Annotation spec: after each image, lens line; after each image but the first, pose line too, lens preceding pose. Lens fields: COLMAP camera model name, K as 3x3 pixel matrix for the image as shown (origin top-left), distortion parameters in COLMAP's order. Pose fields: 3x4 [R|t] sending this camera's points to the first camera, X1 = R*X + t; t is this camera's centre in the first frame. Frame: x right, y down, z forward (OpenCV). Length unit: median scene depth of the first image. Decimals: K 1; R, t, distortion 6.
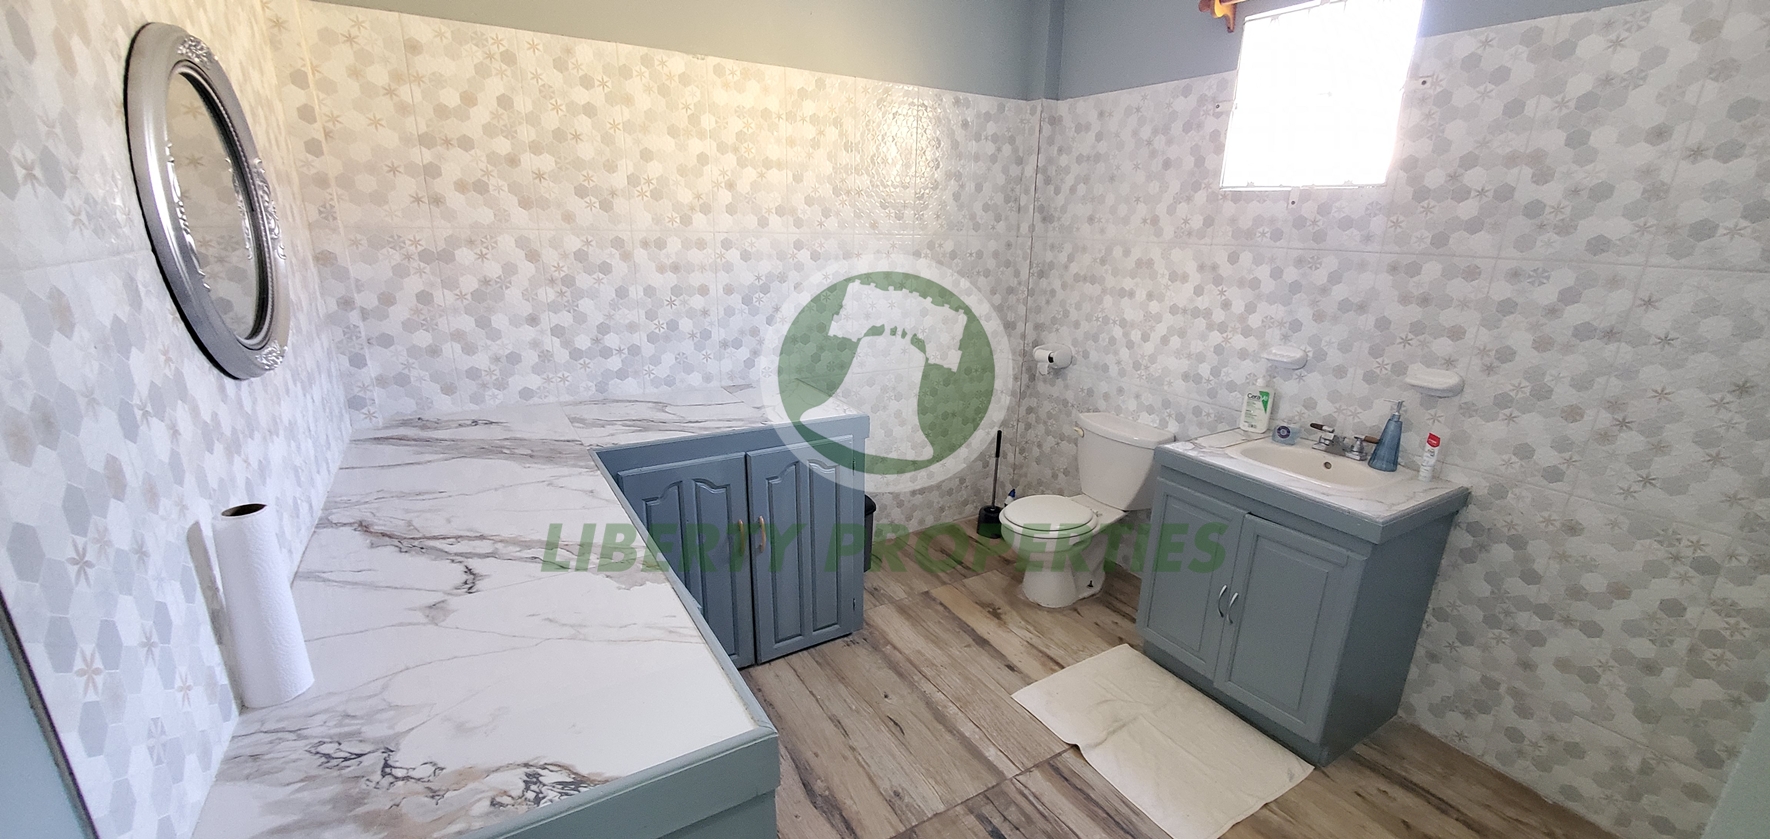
lens RADIAL K [[705.9, 0, 889.7], [0, 705.9, 436.2], [0, 0, 1]] dist [0.001260, -0.001848]
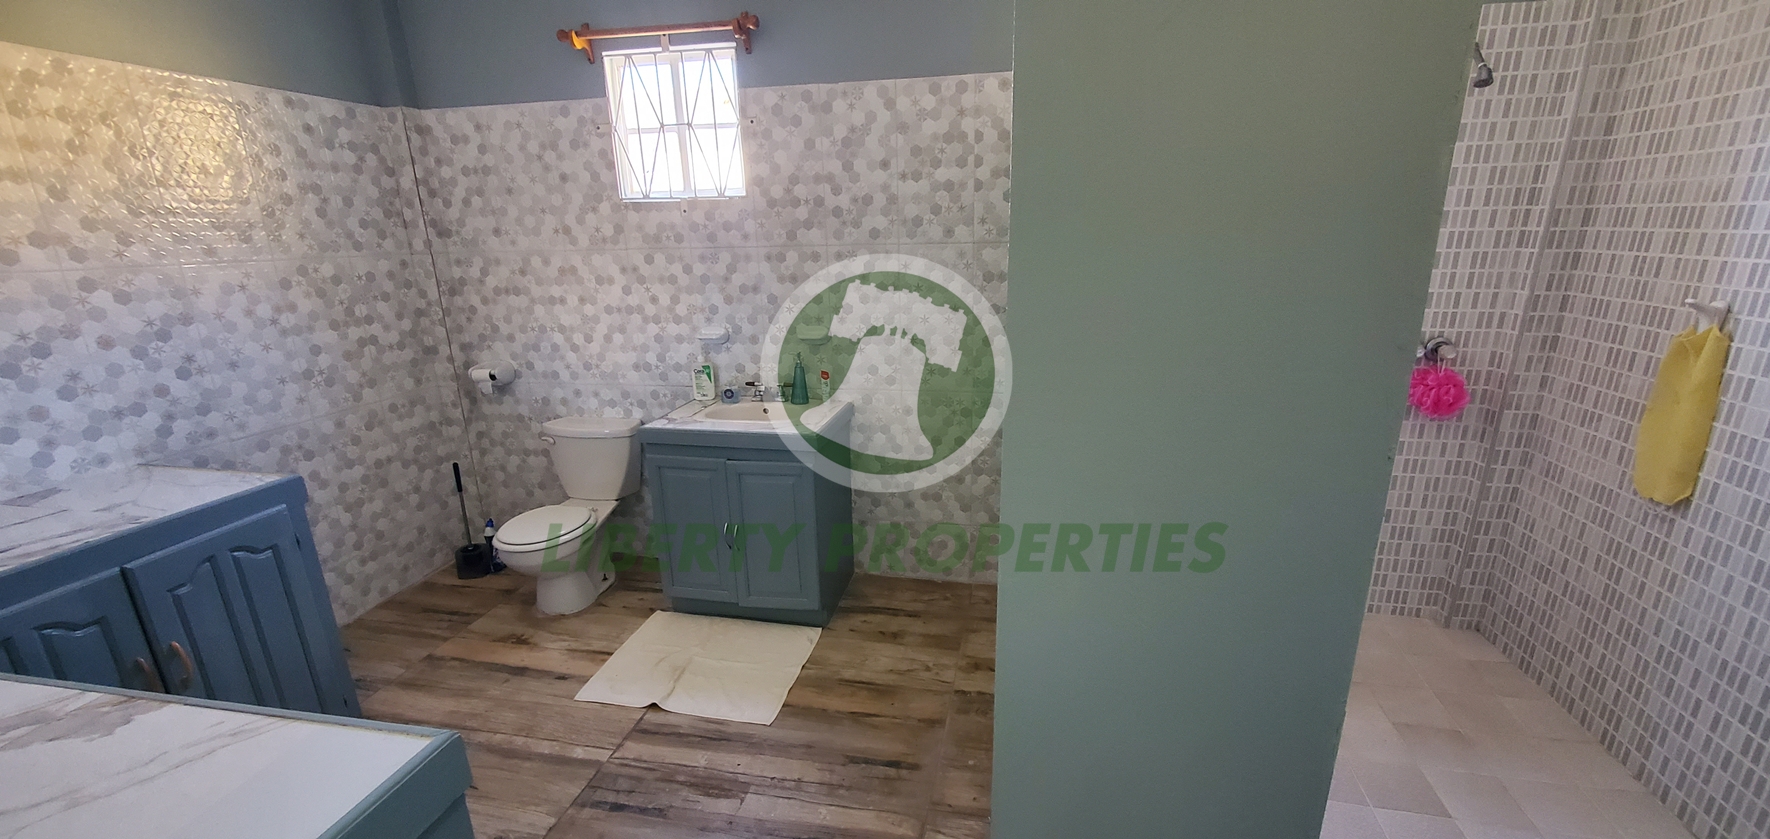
lens RADIAL K [[705.9, 0, 885.7], [0, 705.9, 421.6], [0, 0, 1]] dist [0.001260, -0.001848]
pose [[0.690026, -0.228925, 0.686628, -0.110663], [0.248751, 0.965884, 0.072049, 0.019313], [-0.679697, 0.121084, 0.723430, -0.075104]]
